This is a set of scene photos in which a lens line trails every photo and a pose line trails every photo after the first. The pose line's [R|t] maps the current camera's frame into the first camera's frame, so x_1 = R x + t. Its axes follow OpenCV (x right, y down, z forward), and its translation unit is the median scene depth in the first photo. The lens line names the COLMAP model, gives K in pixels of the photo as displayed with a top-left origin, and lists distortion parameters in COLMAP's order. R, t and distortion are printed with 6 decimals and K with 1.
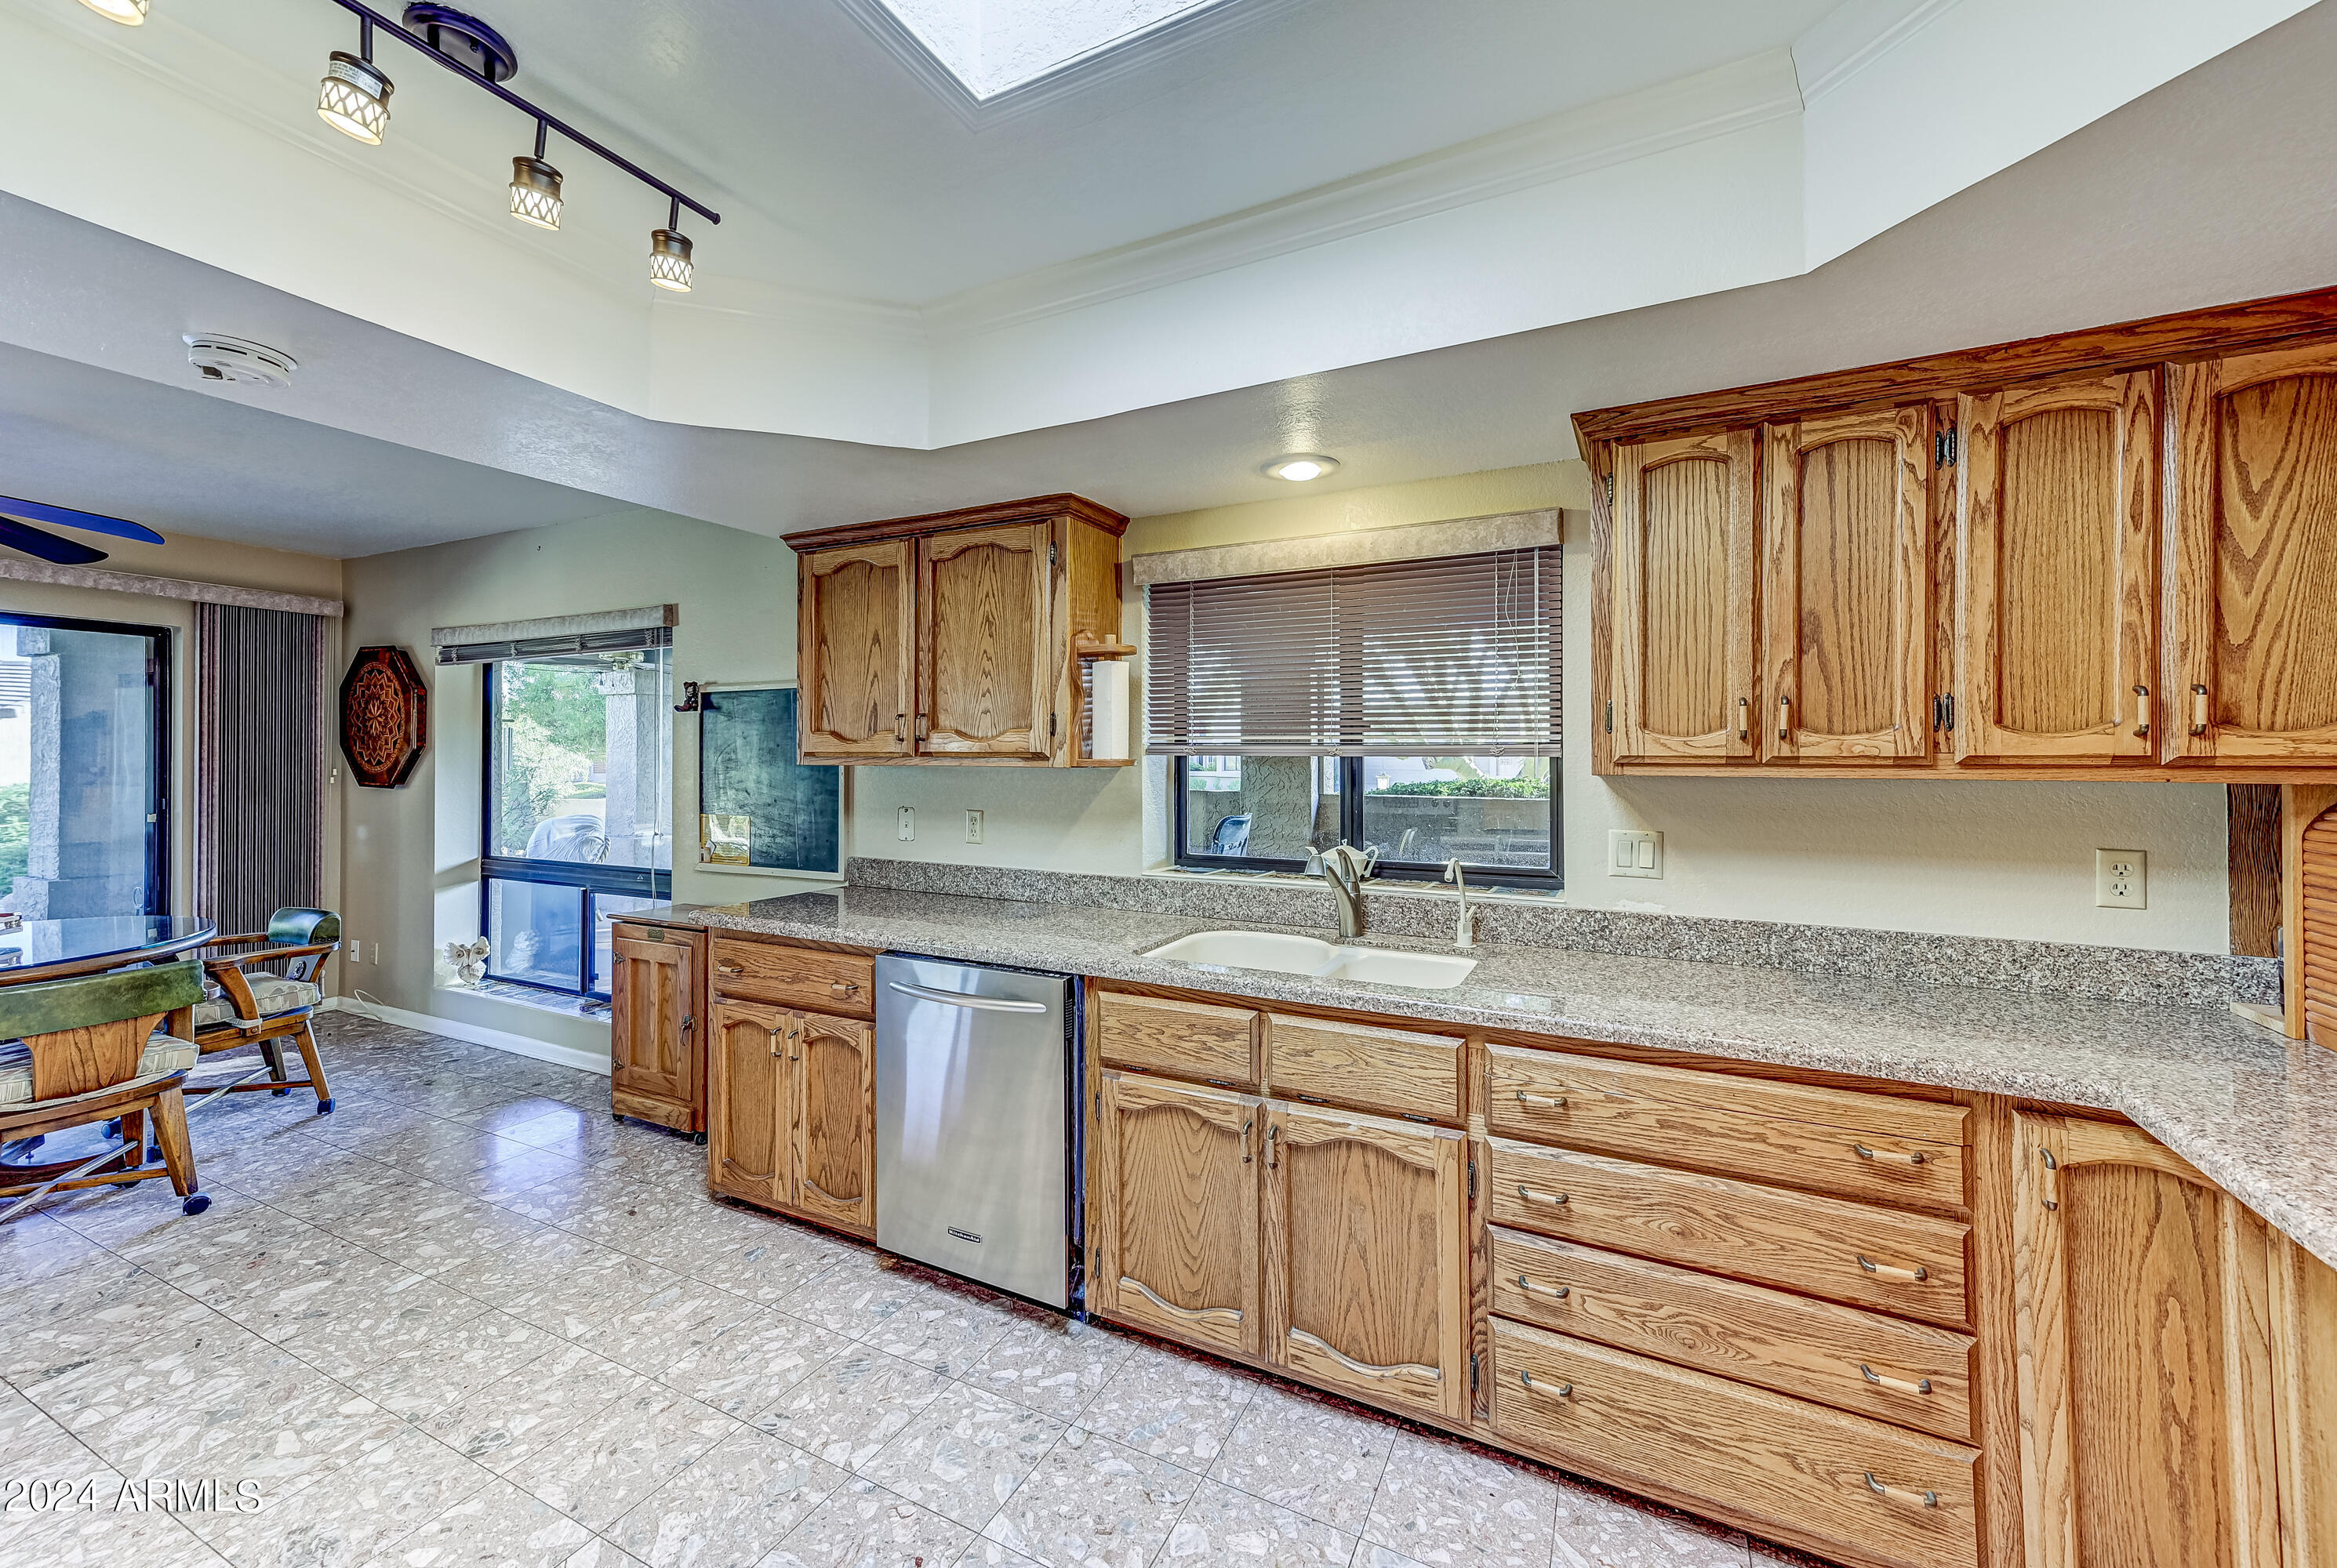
lens RADIAL K [[930.4, 0, 1164.1], [0, 930.4, 752.4], [0, 0, 1]] dist [0.021893, 0.000109]
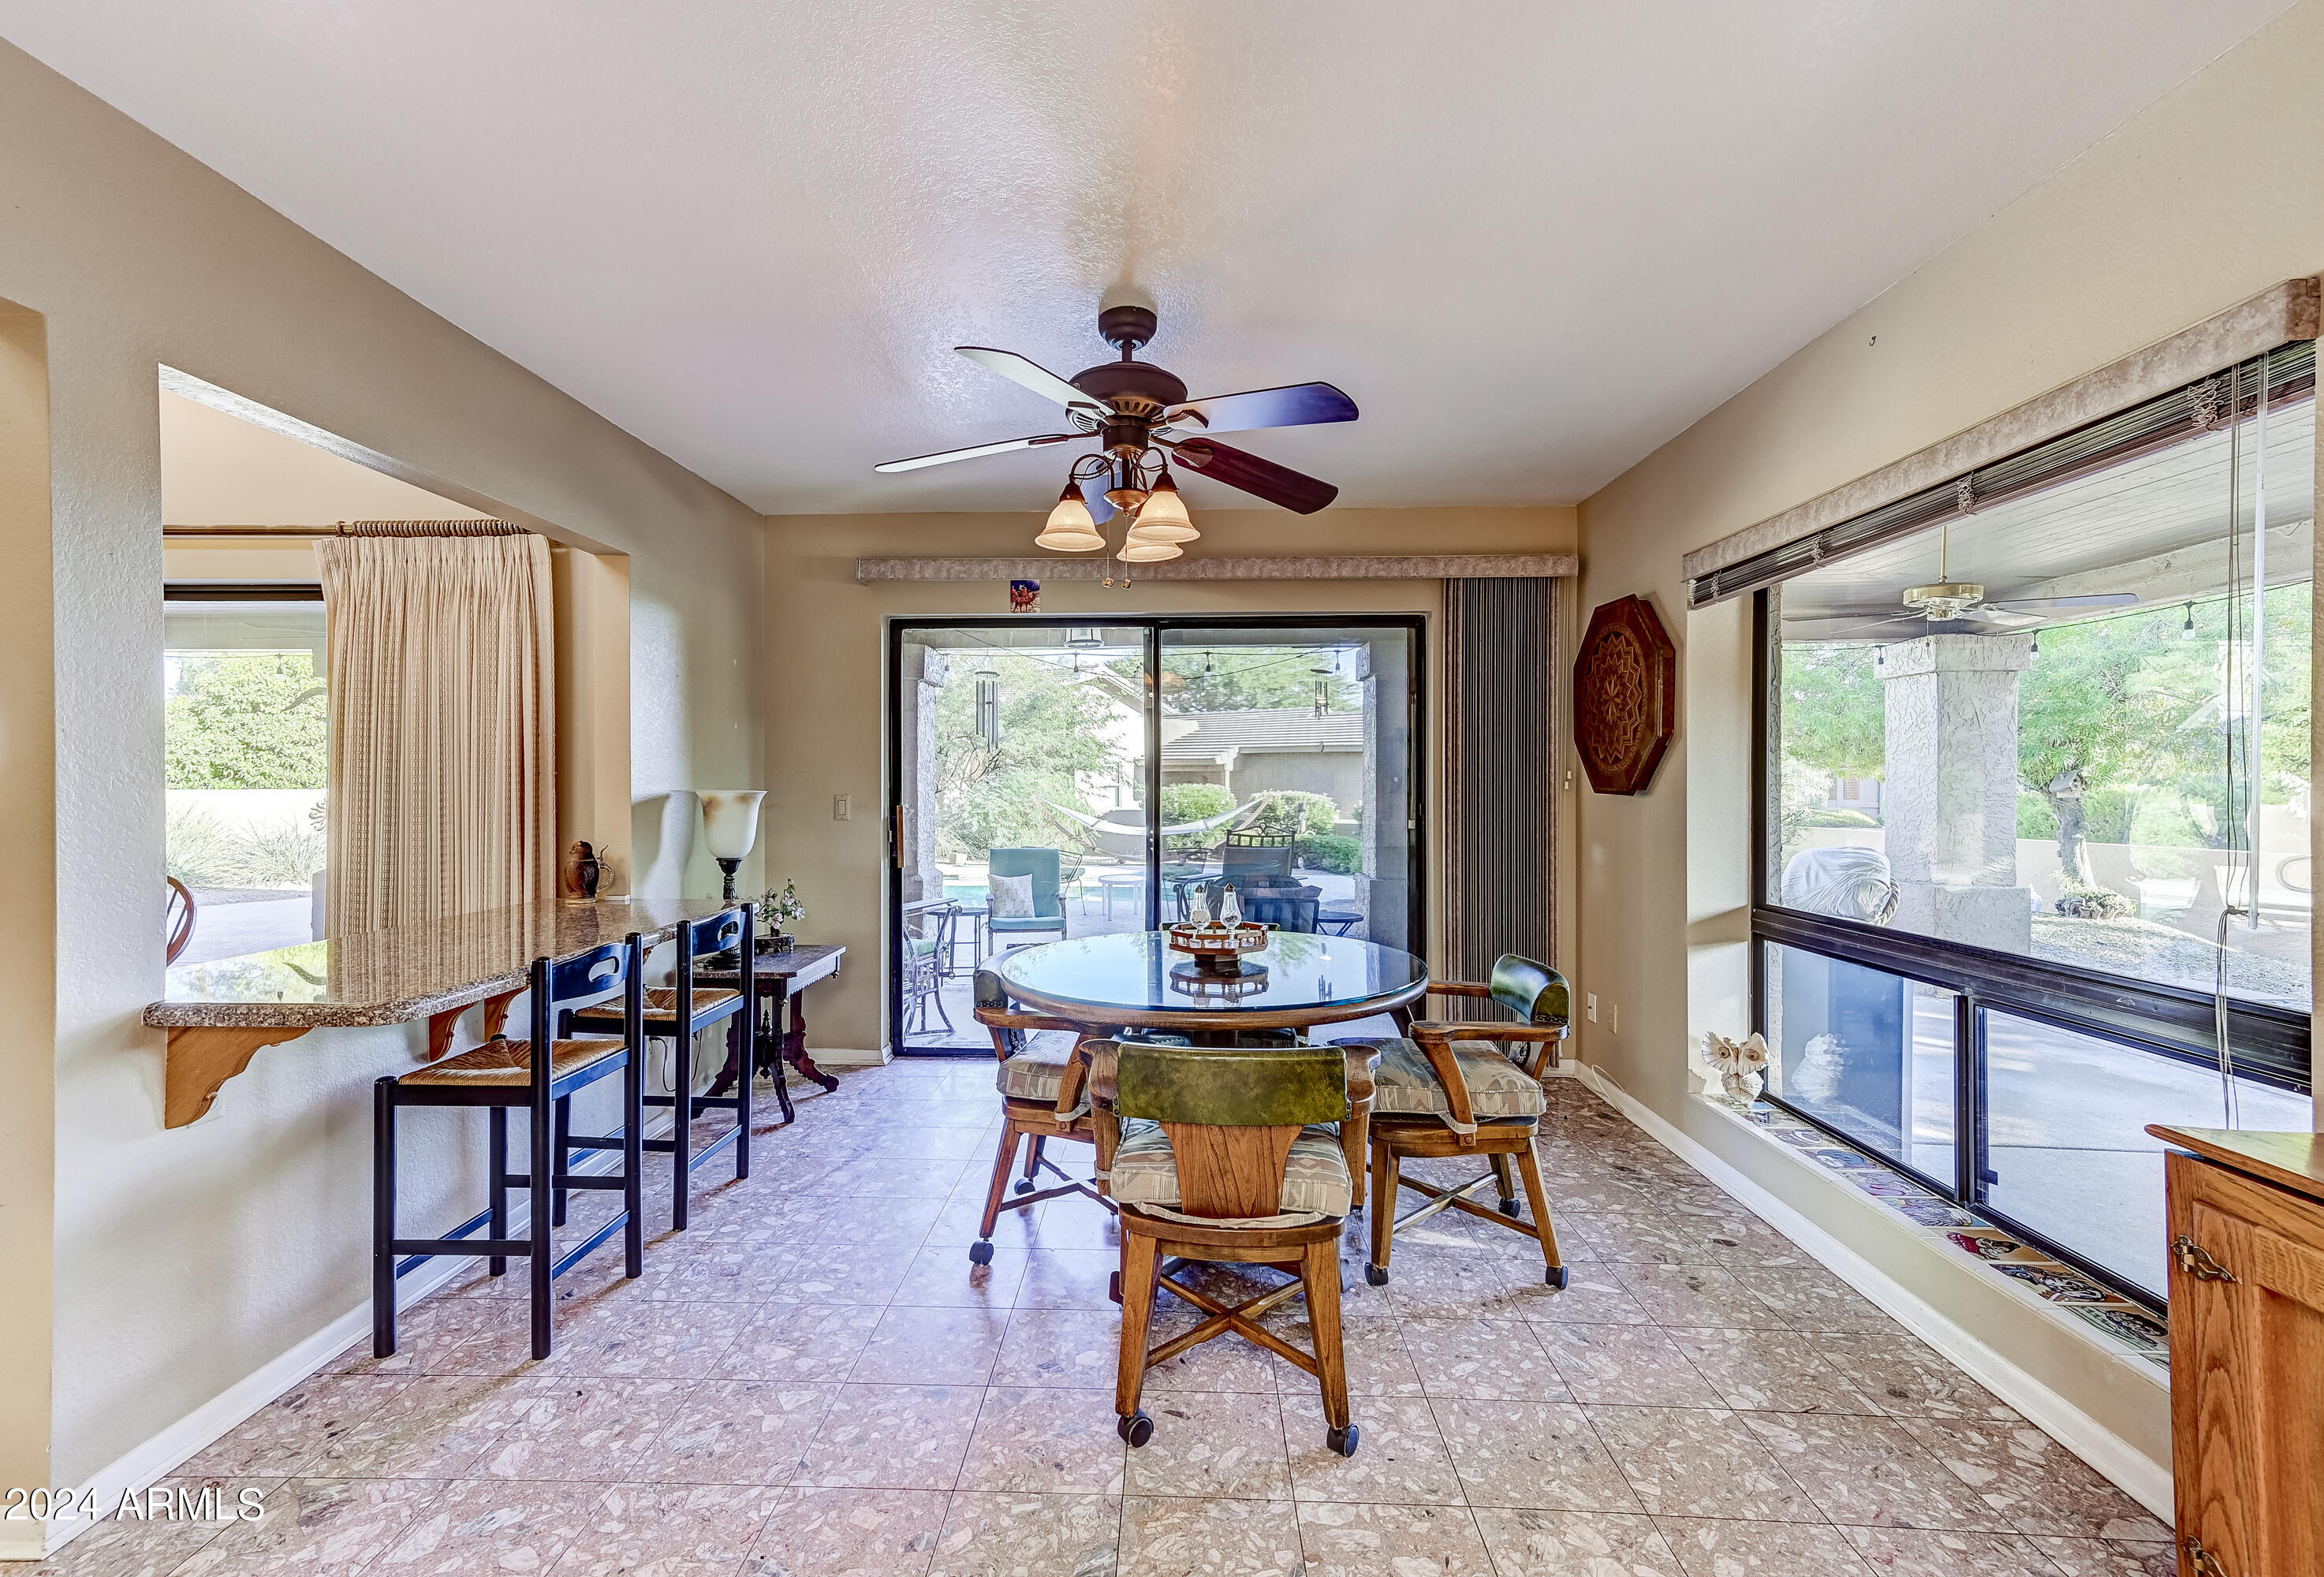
lens RADIAL K [[987.1, 0, 1140.9], [0, 987.1, 786.9], [0, 0, 1]] dist [0.014209, 0.000223]
pose [[0.419022, 0.000644, -0.907976, -0.390851], [0.005415, 0.999980, 0.003209, 0.036390], [0.907960, -0.006261, 0.419010, 0.465542]]
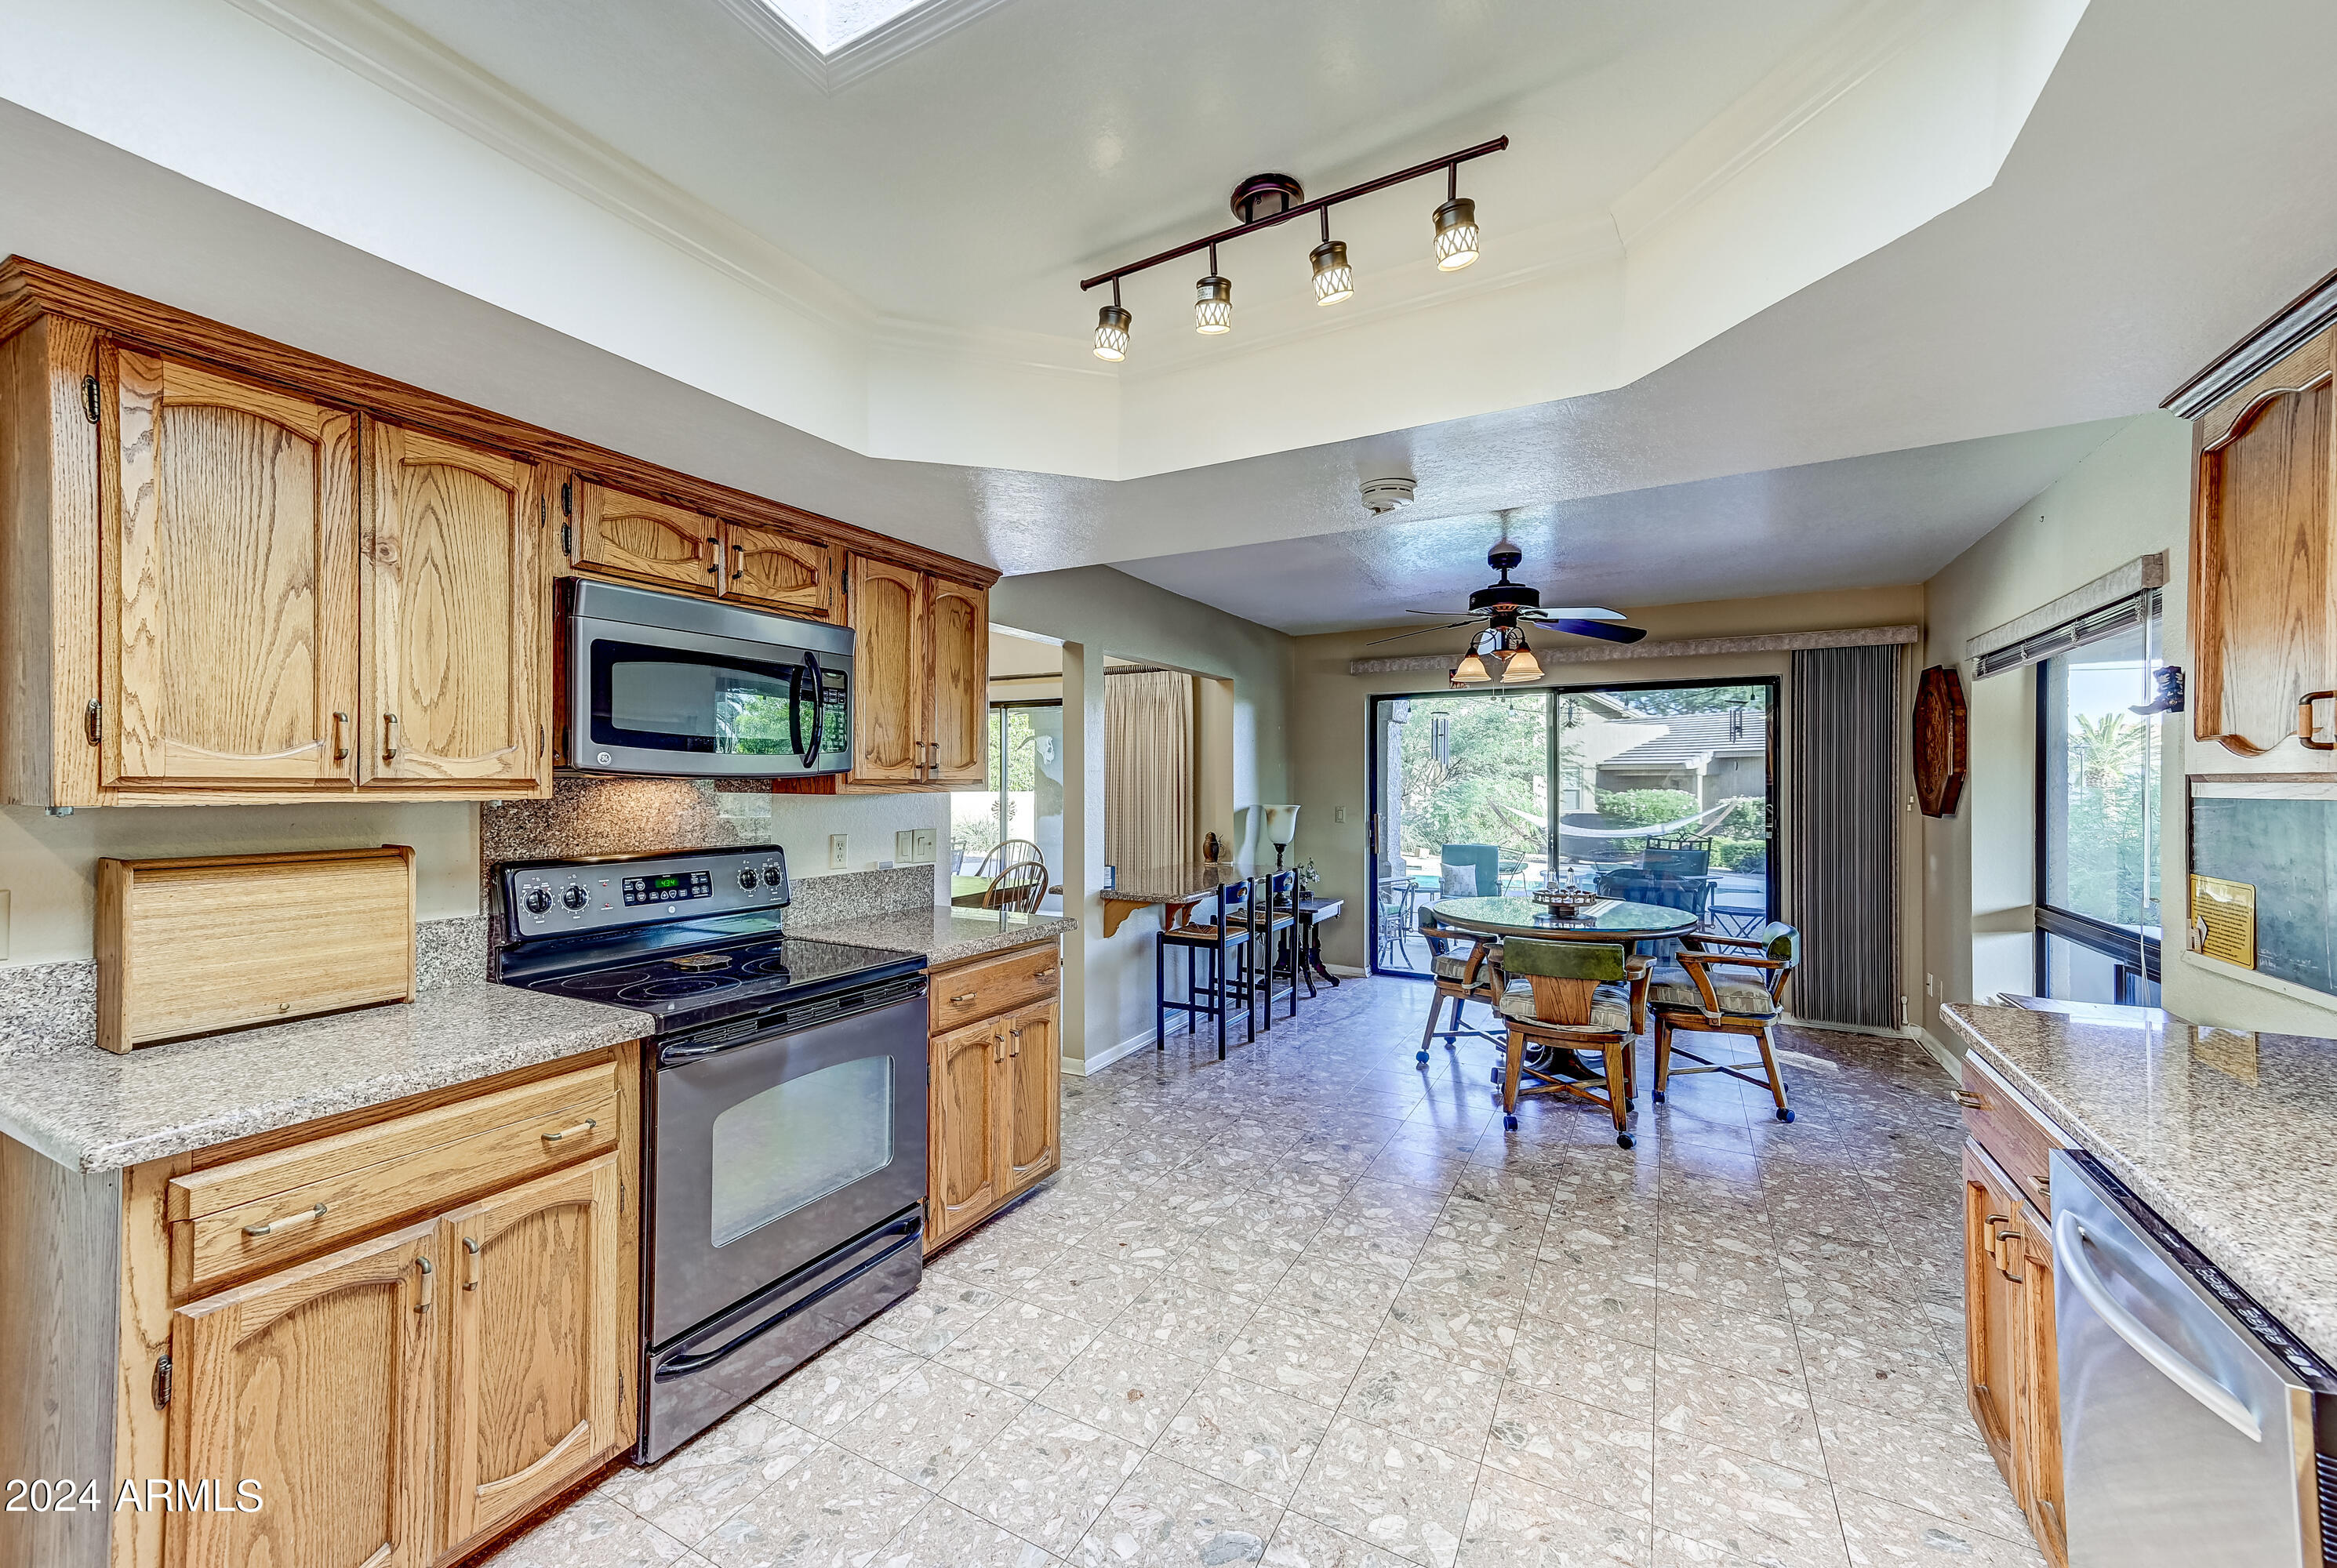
lens RADIAL K [[916.1, 0, 1157.6], [0, 916.1, 782.5], [0, 0, 1]] dist [0.021777, 0.000676]
pose [[-0.034647, -0.002518, -0.999396, 0.174585], [0.003748, 0.999989, -0.002649, 0.003470], [0.999393, -0.003837, -0.034637, 0.343208]]
